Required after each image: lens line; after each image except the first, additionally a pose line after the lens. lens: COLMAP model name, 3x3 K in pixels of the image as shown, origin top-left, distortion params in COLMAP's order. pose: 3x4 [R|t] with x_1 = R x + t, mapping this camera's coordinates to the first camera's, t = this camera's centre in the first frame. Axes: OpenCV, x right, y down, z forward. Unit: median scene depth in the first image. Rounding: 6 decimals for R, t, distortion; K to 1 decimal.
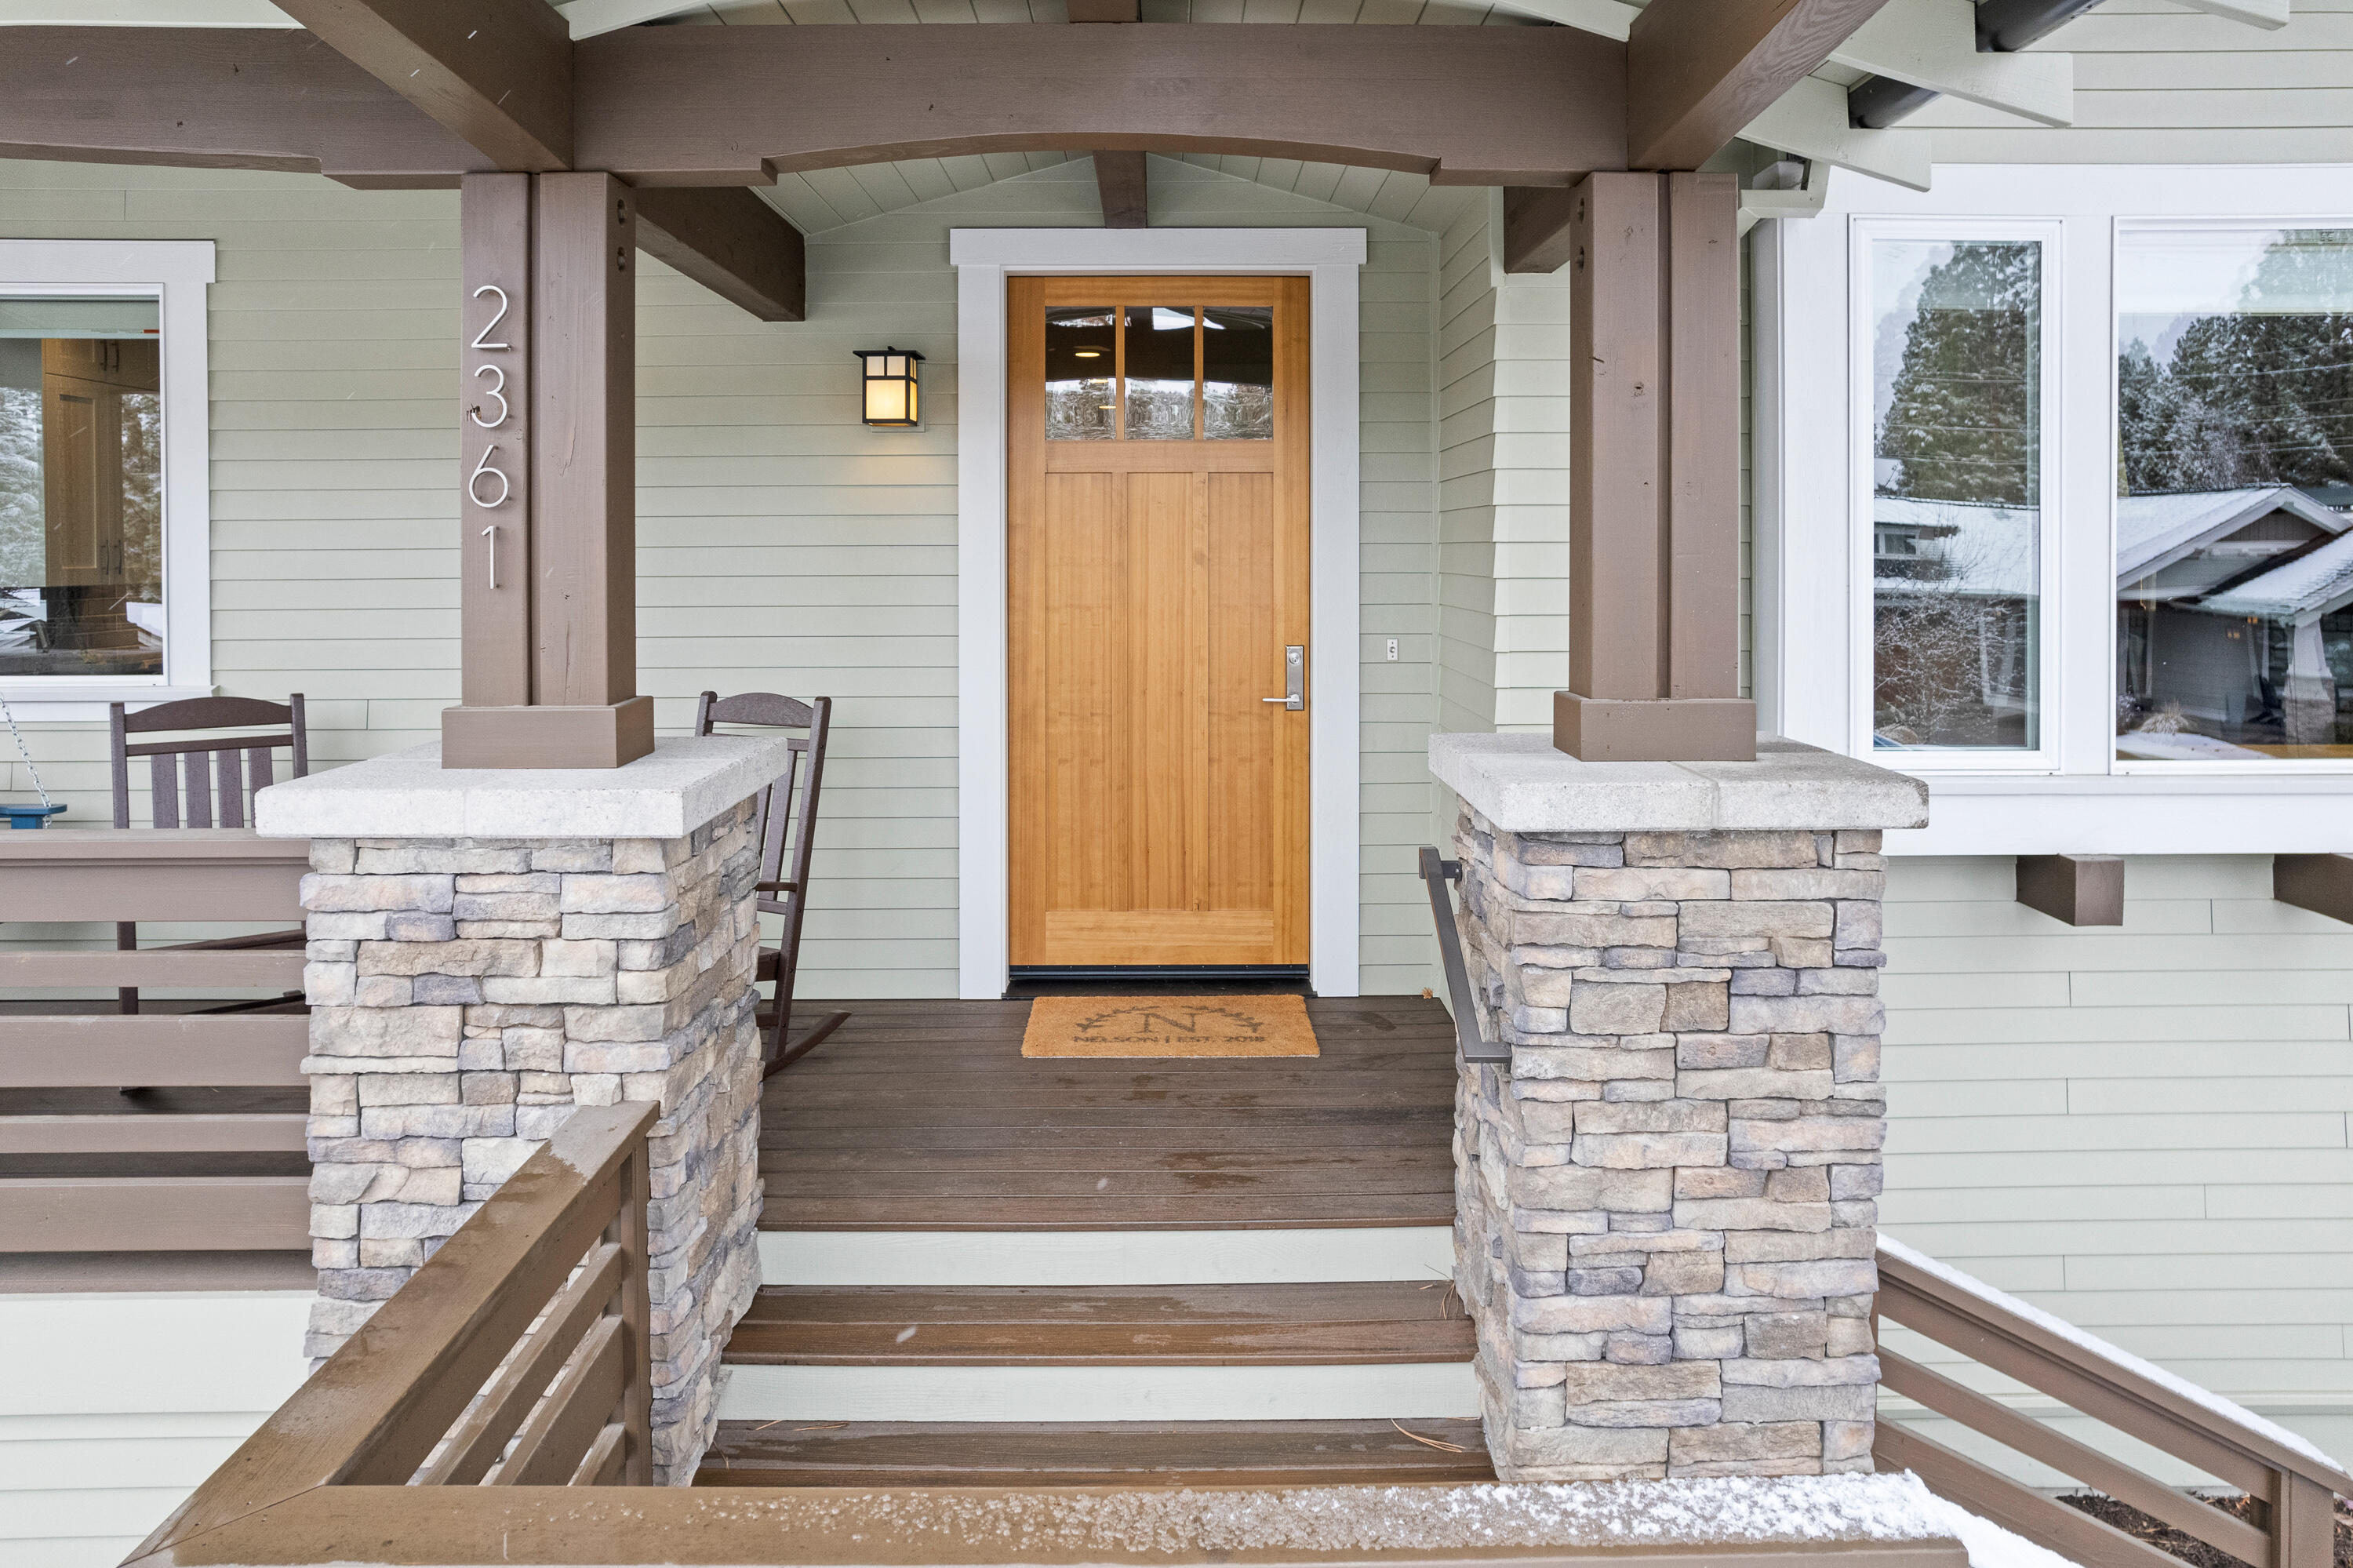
lens RADIAL K [[1552.3, 0, 1146.1], [0, 1552.3, 565.1], [0, 0, 1]] dist [-0.019614, 0.000117]
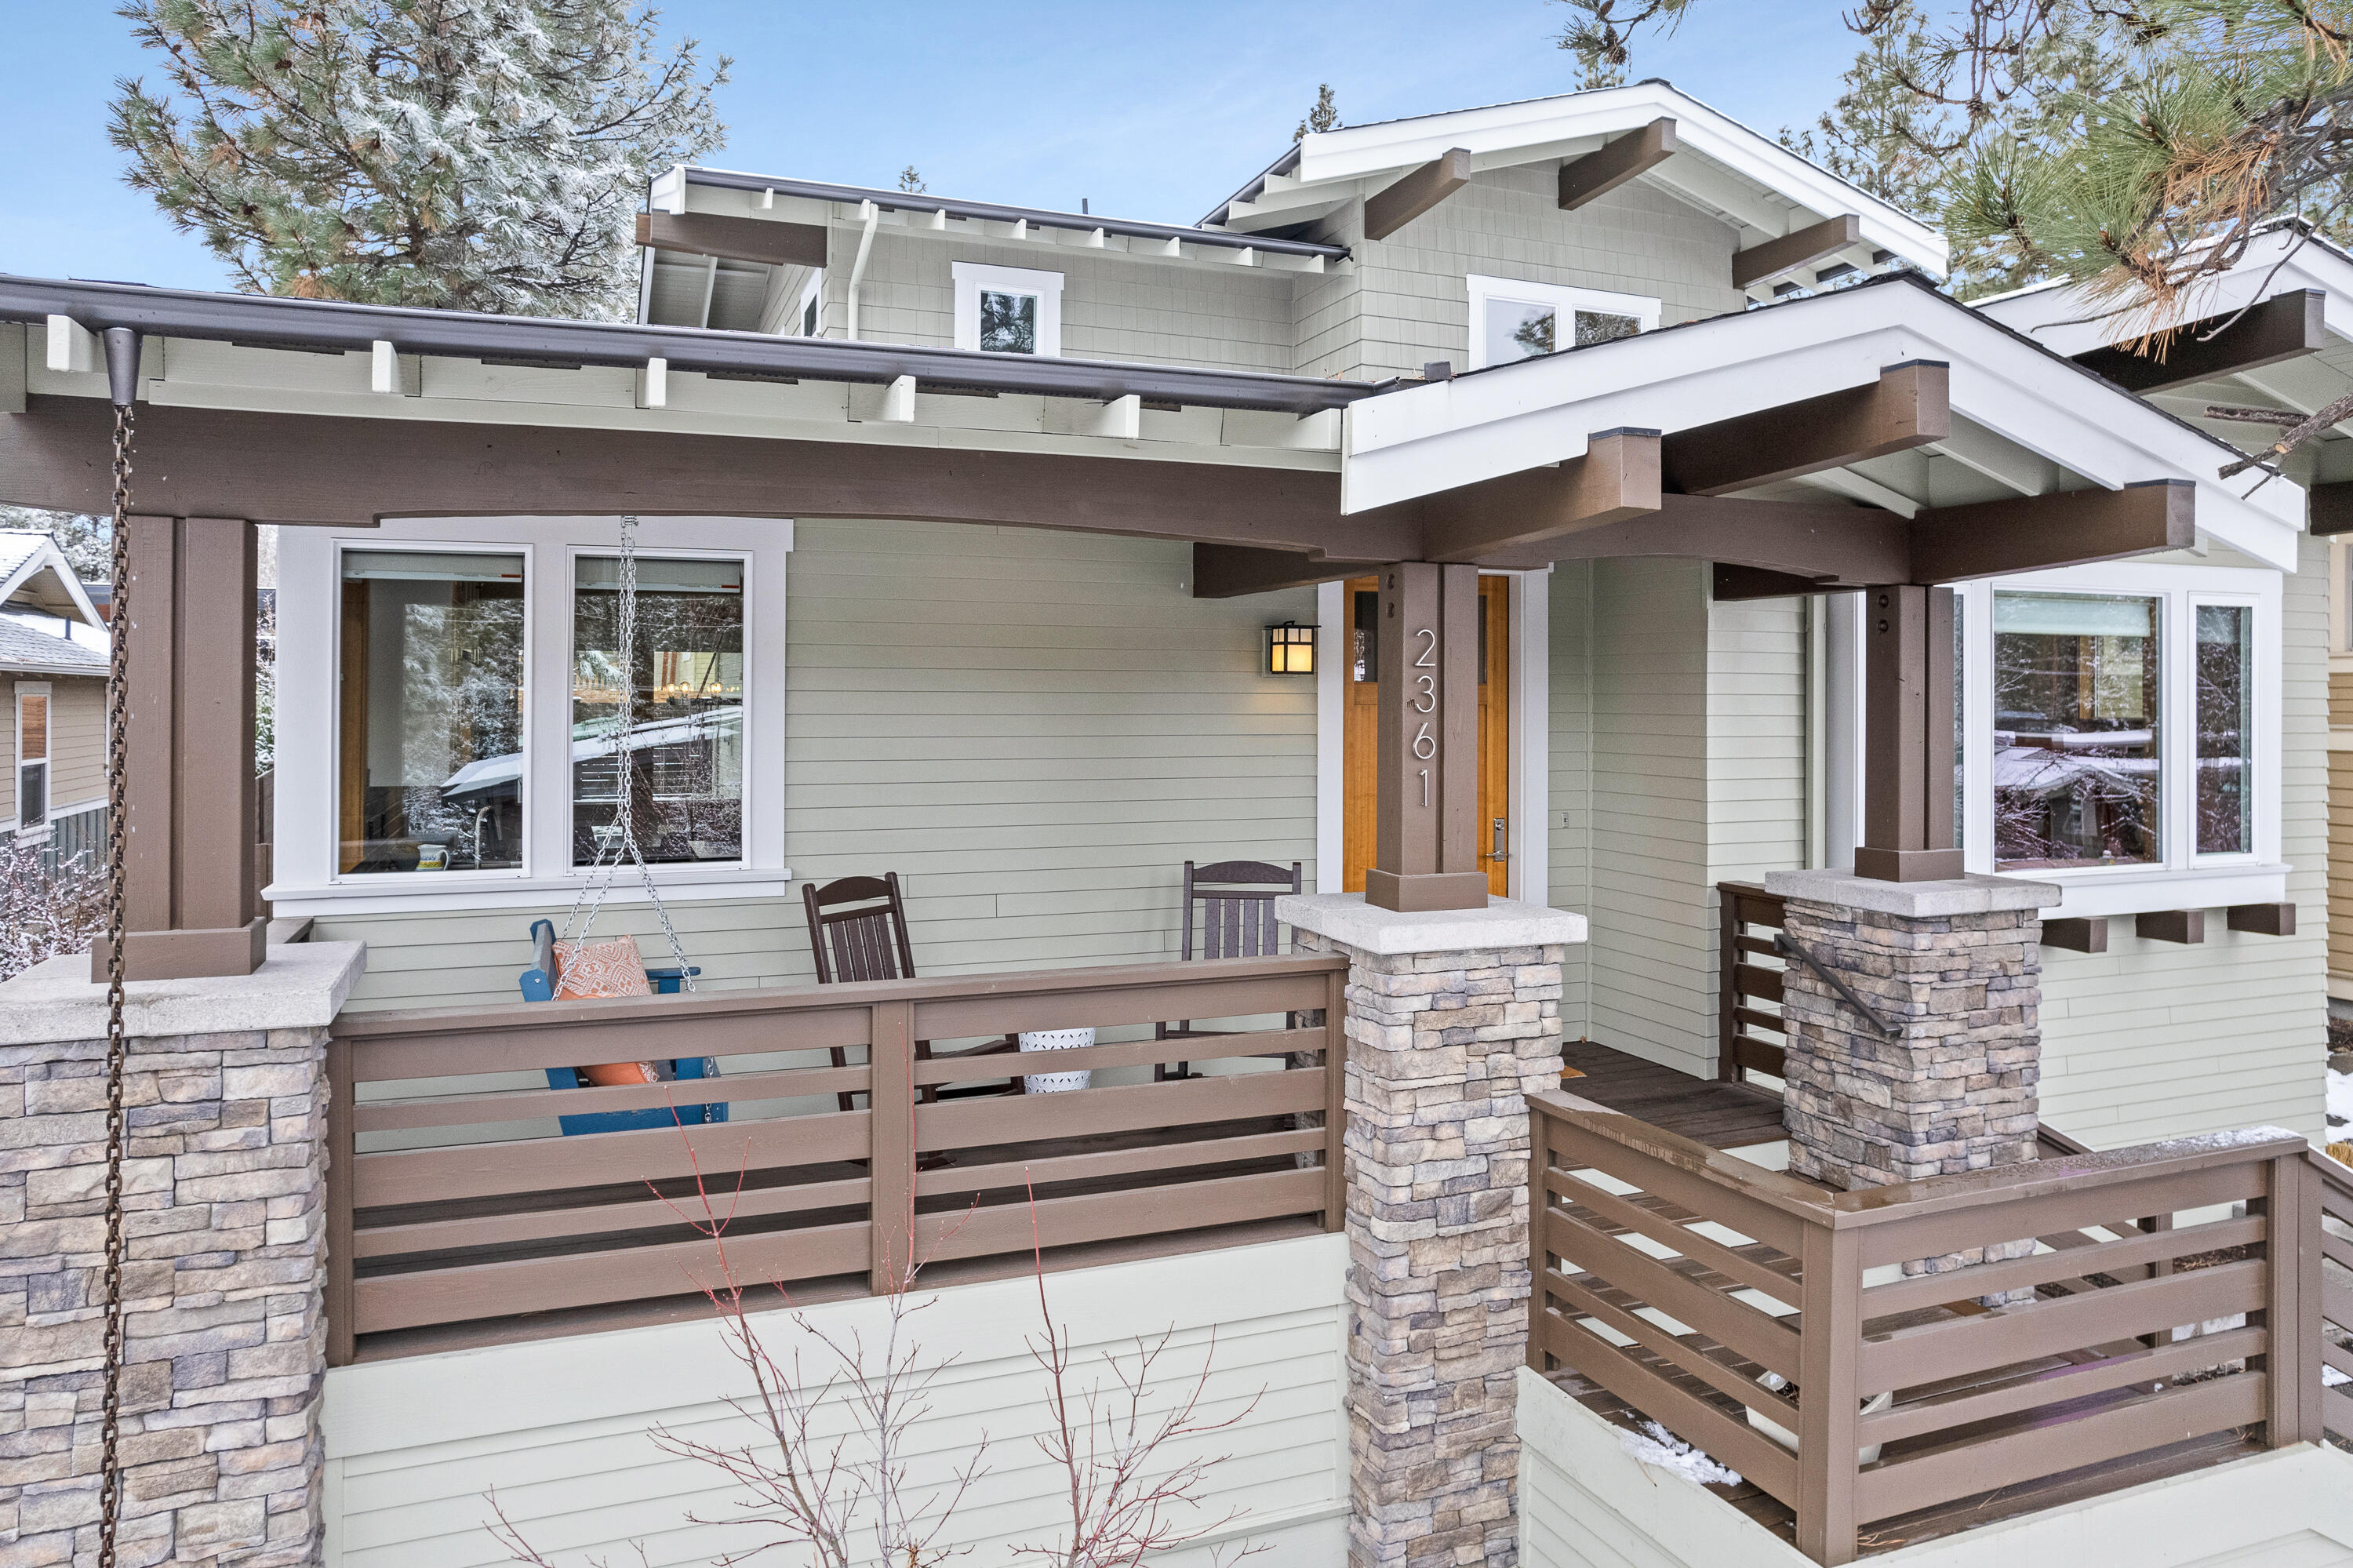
lens RADIAL K [[1545.1, 0, 1176.6], [0, 1545.1, 684.7], [0, 0, 1]] dist [-0.067222, 0.048107]
pose [[0.930397, 0.012915, 0.366327, -1.397972], [-0.006213, 0.999791, -0.019468, -0.088775], [-0.366502, 0.015837, 0.930283, -0.515111]]
